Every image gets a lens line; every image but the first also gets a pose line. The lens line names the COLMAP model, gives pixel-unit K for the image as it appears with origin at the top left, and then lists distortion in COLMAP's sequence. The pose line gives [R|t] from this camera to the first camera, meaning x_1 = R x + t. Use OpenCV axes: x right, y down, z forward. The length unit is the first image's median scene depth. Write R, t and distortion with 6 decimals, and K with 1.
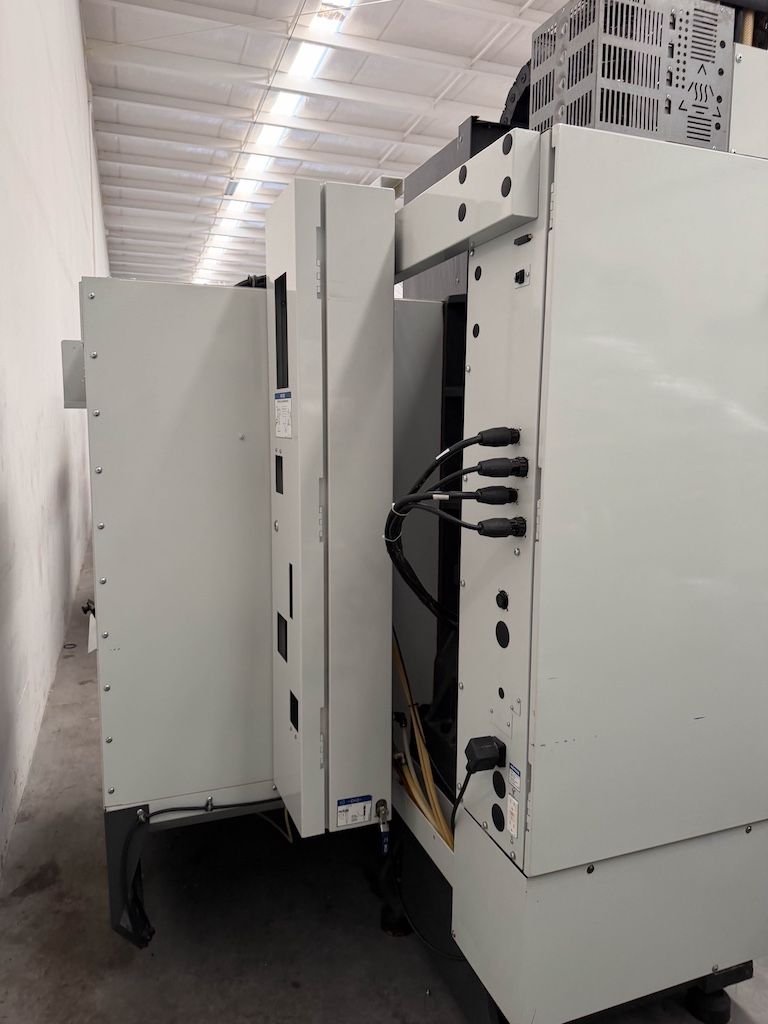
lens RADIAL K [[735.9, 0, 396.3], [0, 735.9, 513.3], [0, 0, 1]] dist [0.006541, 0.004757]
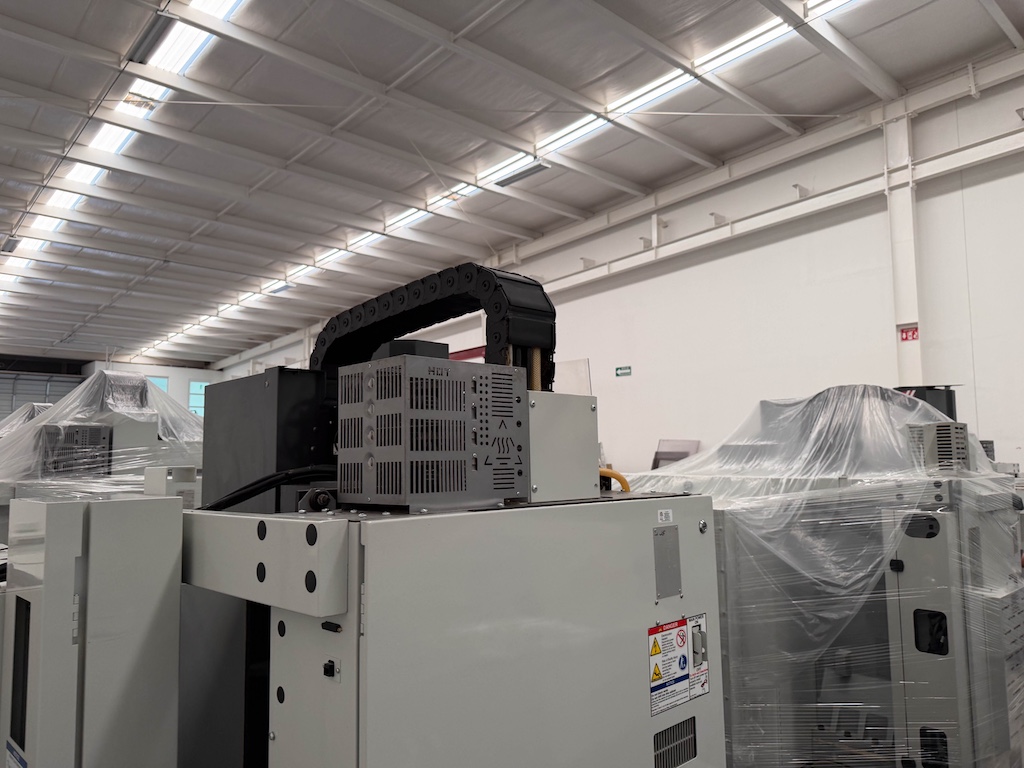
lens RADIAL K [[721.1, 0, 507.5], [0, 721.1, 401.6], [0, 0, 1]] dist [0.074309, -0.082450]
pose [[0.925523, 0.013785, 0.378441, 0.029233], [0.068383, 0.976825, -0.202822, -0.417925], [-0.372467, 0.213596, 0.903131, 0.059002]]
